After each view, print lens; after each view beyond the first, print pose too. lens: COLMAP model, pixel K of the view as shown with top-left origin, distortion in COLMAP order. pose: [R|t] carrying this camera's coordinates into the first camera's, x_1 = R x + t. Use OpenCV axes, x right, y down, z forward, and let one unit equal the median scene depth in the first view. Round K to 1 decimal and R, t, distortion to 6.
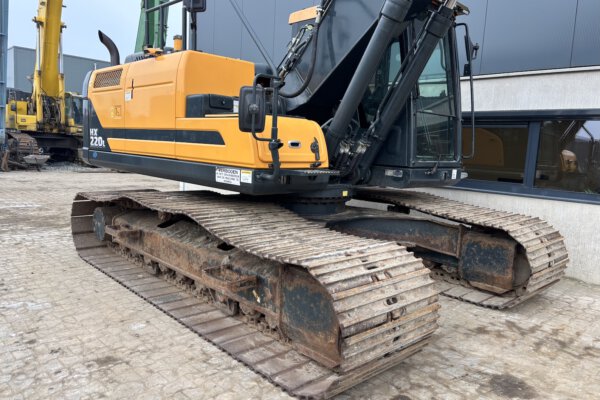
lens RADIAL K [[453.9, 0, 300.5], [0, 453.9, 194.6], [0, 0, 1]] dist [0.044562, -0.054156]
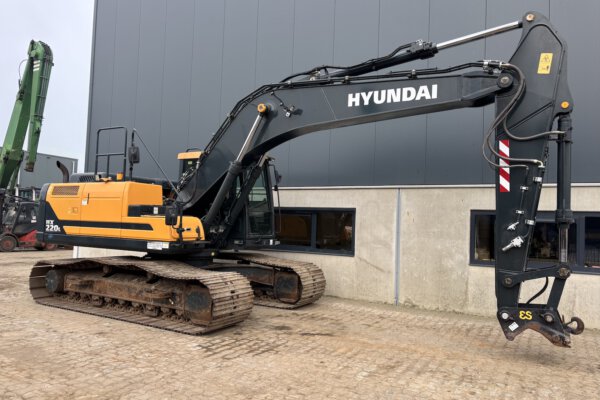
lens RADIAL K [[453.9, 0, 300.5], [0, 453.9, 194.6], [0, 0, 1]] dist [0.044562, -0.054156]
pose [[0.957053, 0.003431, 0.289893, -0.109075], [0.042813, 0.987294, -0.153029, 0.063936], [-0.286734, 0.158868, 0.944746, -0.994522]]
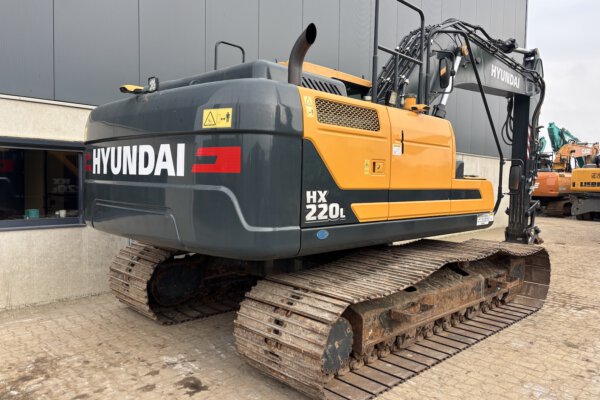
lens RADIAL K [[453.9, 0, 300.5], [0, 453.9, 194.6], [0, 0, 1]] dist [0.044562, -0.054156]
pose [[-0.034948, -0.081410, 0.996068, -1.345610], [0.084768, 0.992843, 0.084121, -0.248446], [-0.995788, 0.087374, -0.027797, 1.361415]]
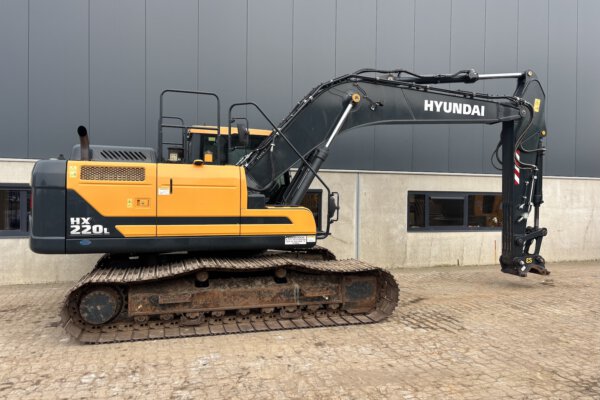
lens RADIAL K [[453.9, 0, 300.5], [0, 453.9, 194.6], [0, 0, 1]] dist [0.044562, -0.054156]
pose [[0.436391, -0.040713, 0.898835, -1.526092], [0.104517, 0.994507, -0.005698, -0.180833], [-0.893666, 0.096431, 0.438249, 0.127919]]
